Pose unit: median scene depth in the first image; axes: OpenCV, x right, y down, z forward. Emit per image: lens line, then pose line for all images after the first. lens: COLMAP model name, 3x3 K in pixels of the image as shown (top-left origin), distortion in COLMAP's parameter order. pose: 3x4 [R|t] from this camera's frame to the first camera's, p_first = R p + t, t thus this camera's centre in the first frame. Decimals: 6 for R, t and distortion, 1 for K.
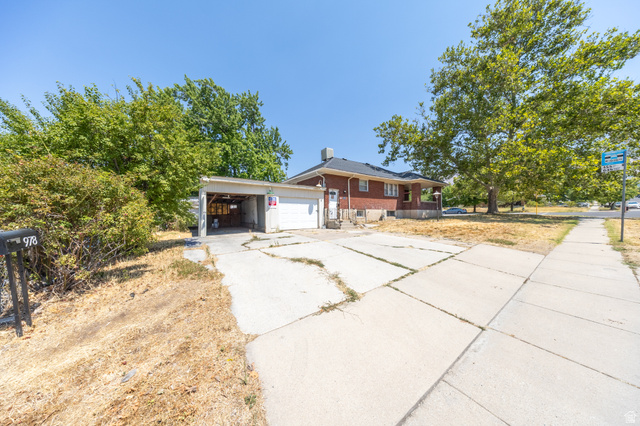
lens RADIAL K [[185.4, 0, 320.5], [0, 185.4, 214.1], [0, 0, 1]] dist [-0.000089, 0.000003]
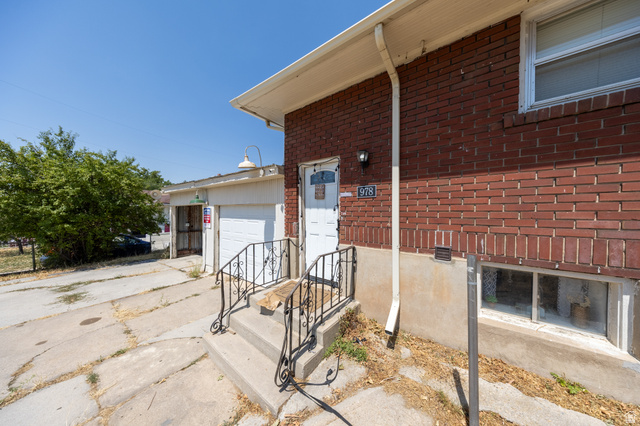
lens RADIAL K [[185.4, 0, 320.5], [0, 185.4, 214.1], [0, 0, 1]] dist [-0.000089, 0.000003]
pose [[0.341760, 0.004686, -0.939776, 0.310650], [-0.010782, 0.999941, 0.001065, -0.063876], [0.939725, 0.009769, 0.341790, 0.924206]]
